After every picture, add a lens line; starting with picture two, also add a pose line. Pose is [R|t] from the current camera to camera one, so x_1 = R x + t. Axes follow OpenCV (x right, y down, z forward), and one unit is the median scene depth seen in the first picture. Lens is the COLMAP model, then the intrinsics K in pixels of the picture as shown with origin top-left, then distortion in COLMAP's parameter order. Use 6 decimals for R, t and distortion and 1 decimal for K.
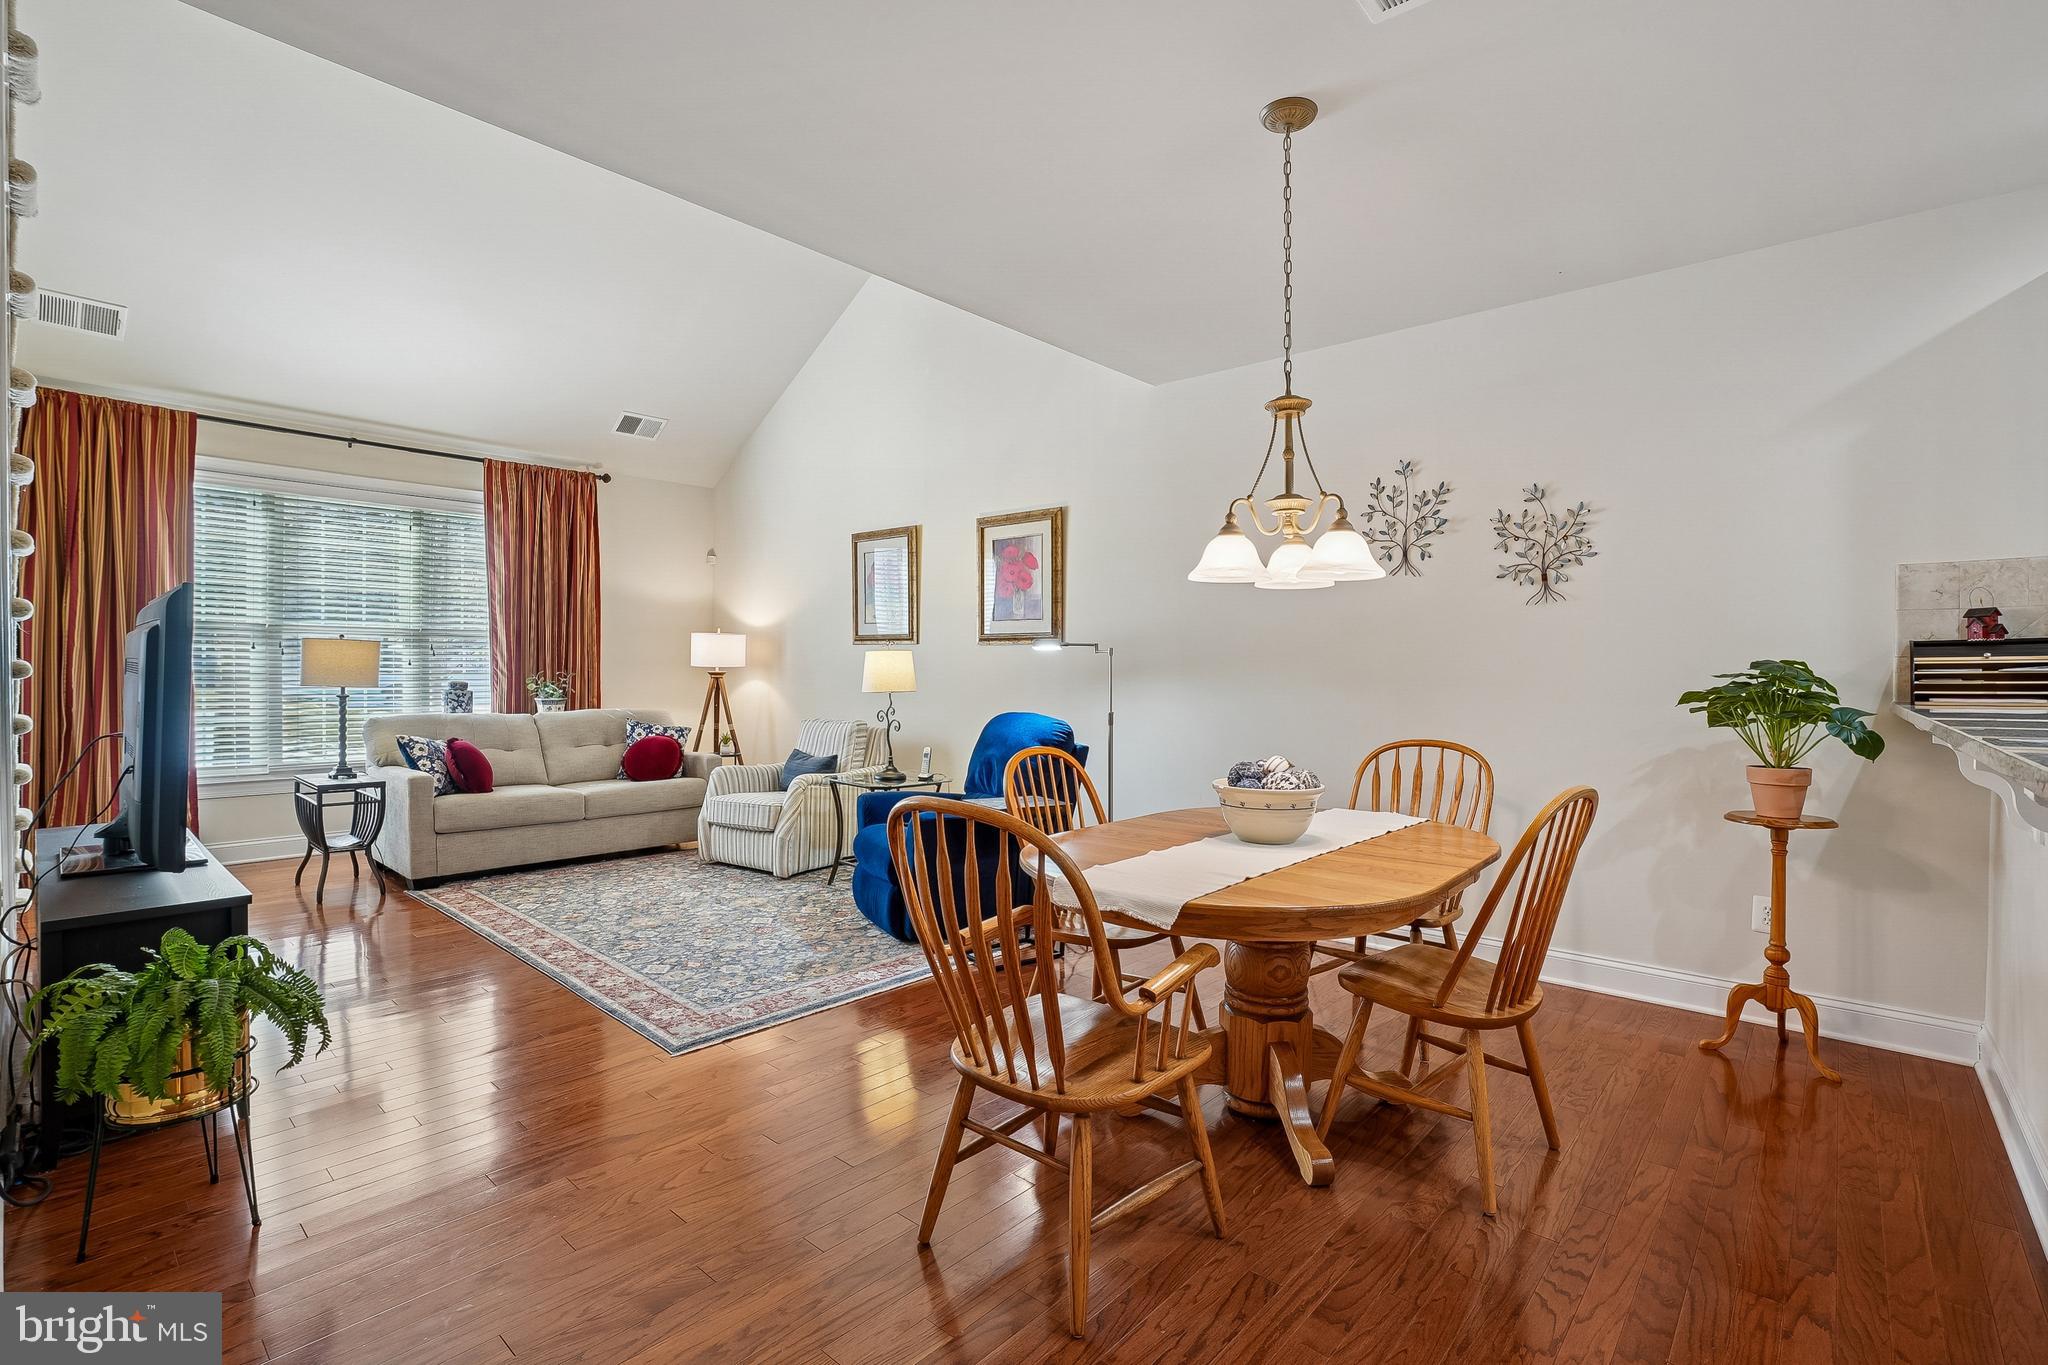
lens RADIAL K [[946.4, 0, 1007.9], [0, 946.4, 680.4], [0, 0, 1]] dist [-0.028196, 0.014699]
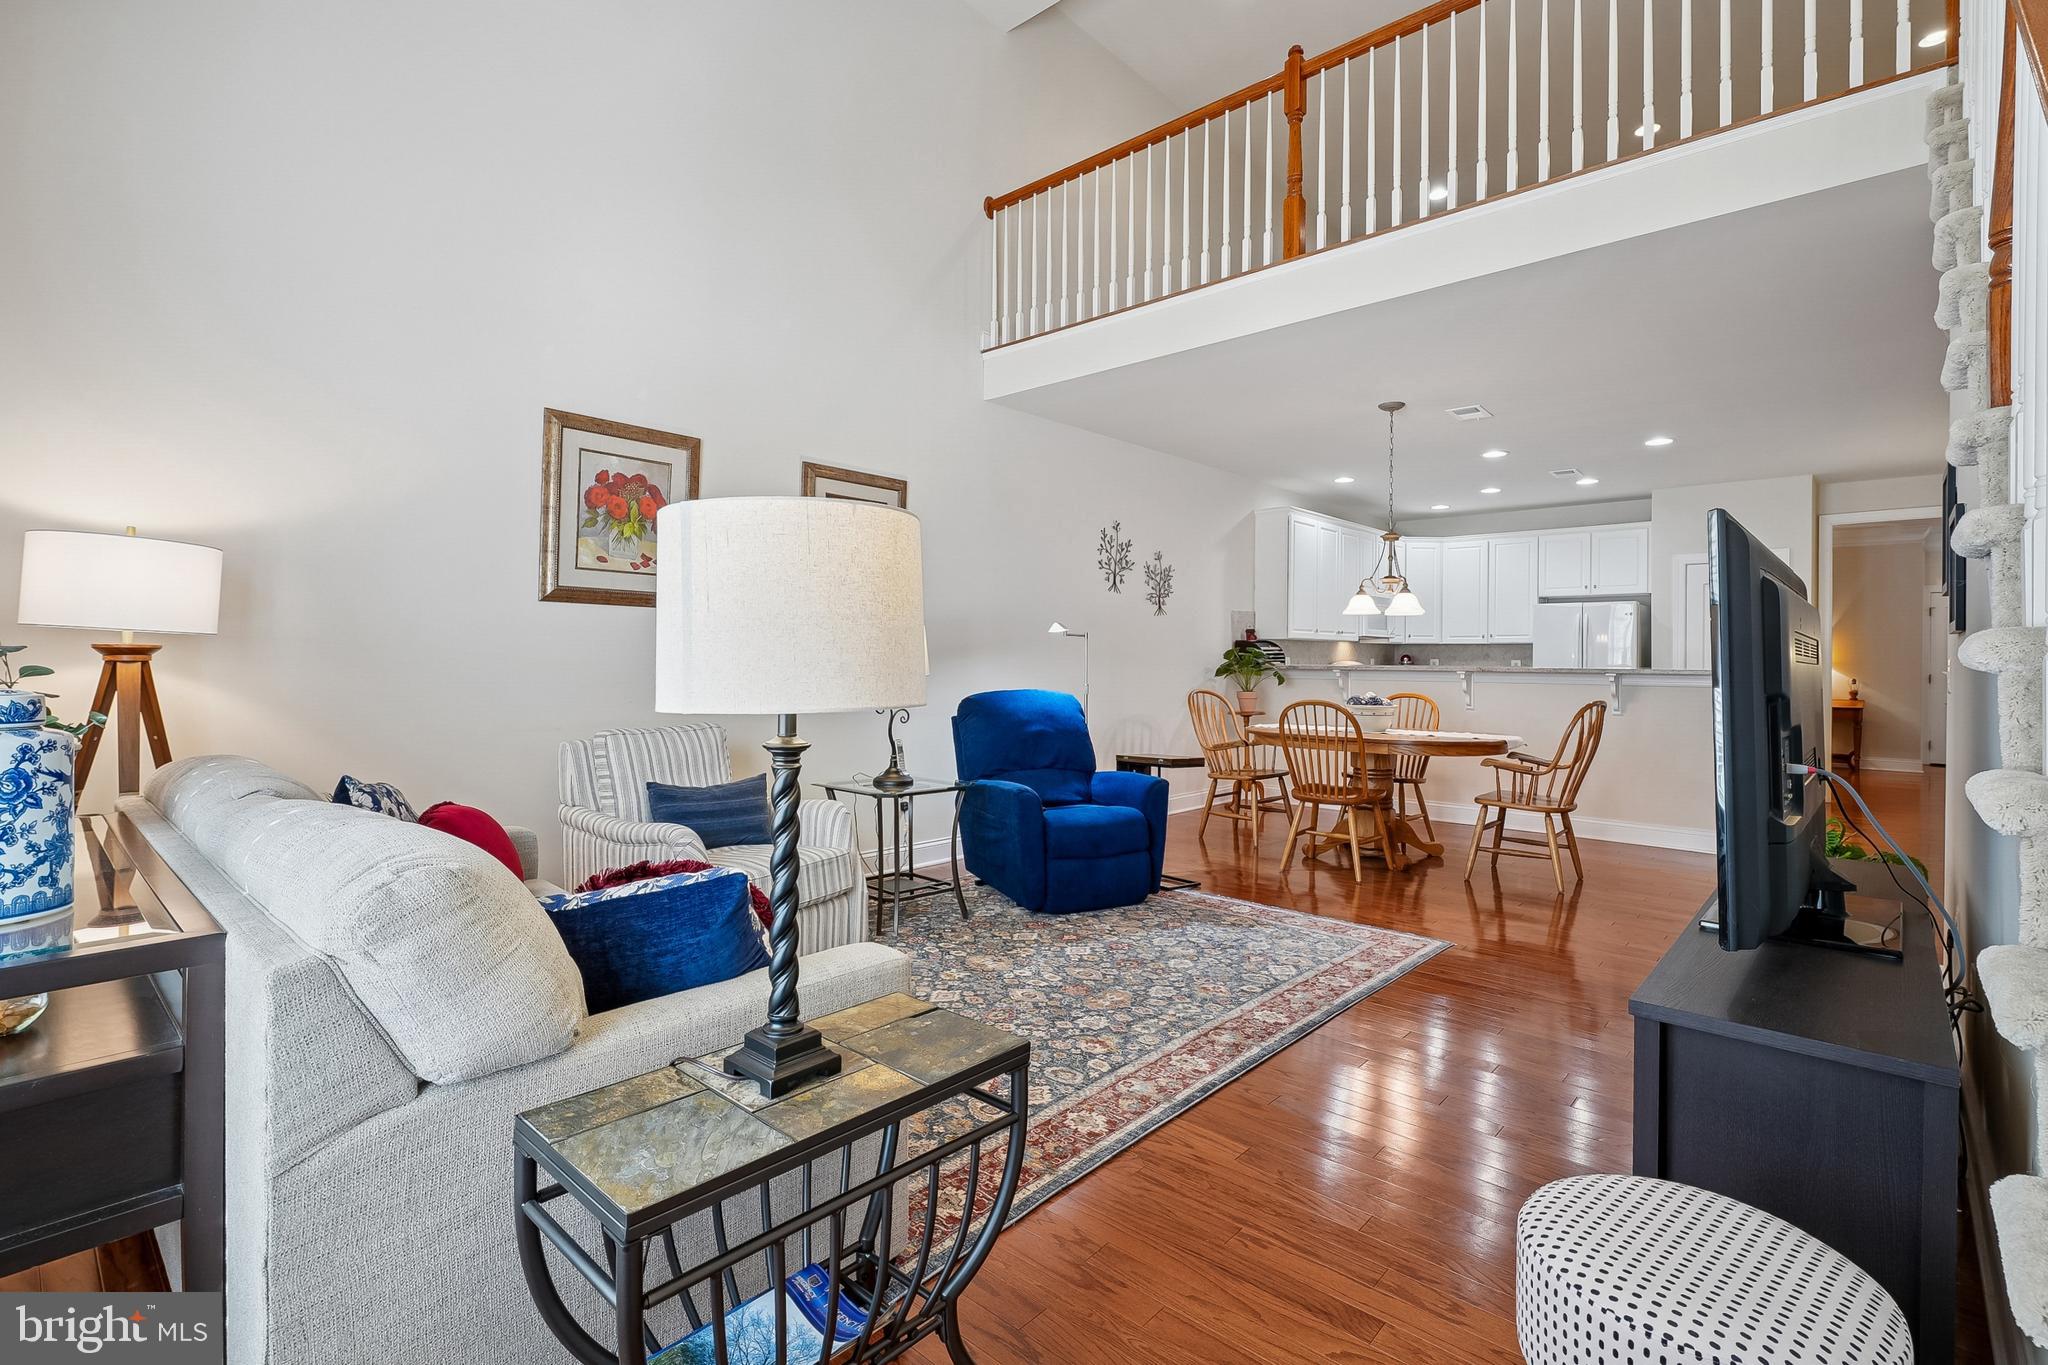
lens RADIAL K [[946.4, 0, 1018.7], [0, 946.4, 654.4], [0, 0, 1]] dist [-0.028196, 0.014699]
pose [[-0.011426, -0.006880, 0.999911, -0.896694], [0.000504, 0.999976, 0.006886, -0.010465], [-0.999935, 0.000583, -0.011422, 0.872948]]
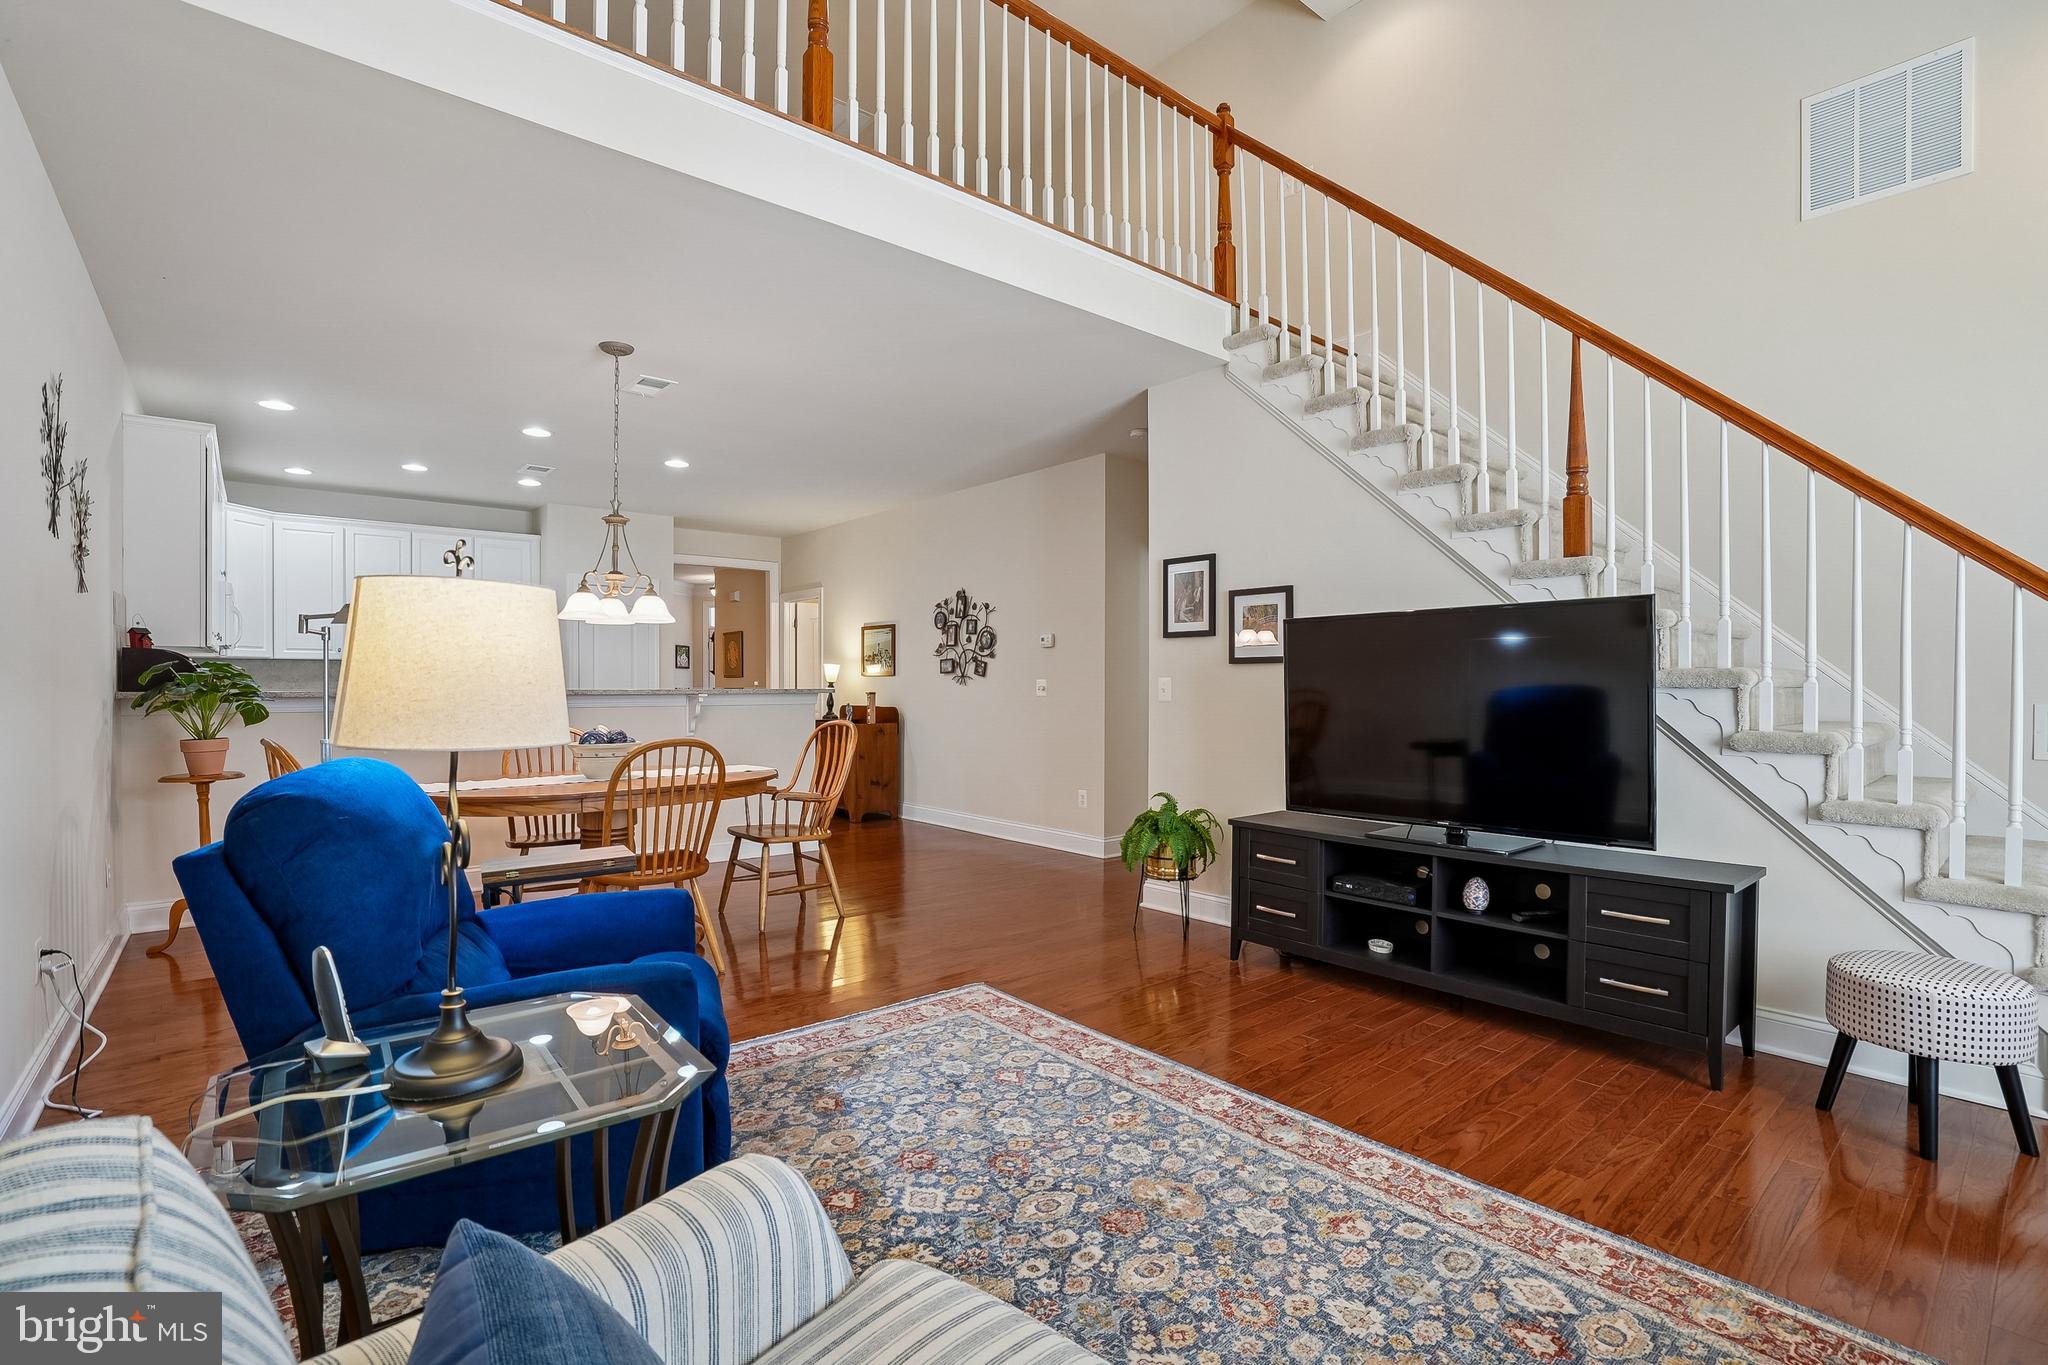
lens RADIAL K [[946.4, 0, 1036.1], [0, 946.4, 695.6], [0, 0, 1]] dist [-0.028196, 0.014699]
pose [[-0.994573, -0.010593, 0.103502, -0.297272], [-0.008532, 0.999757, 0.020340, -0.005352], [-0.103692, 0.019346, -0.994421, 1.196071]]
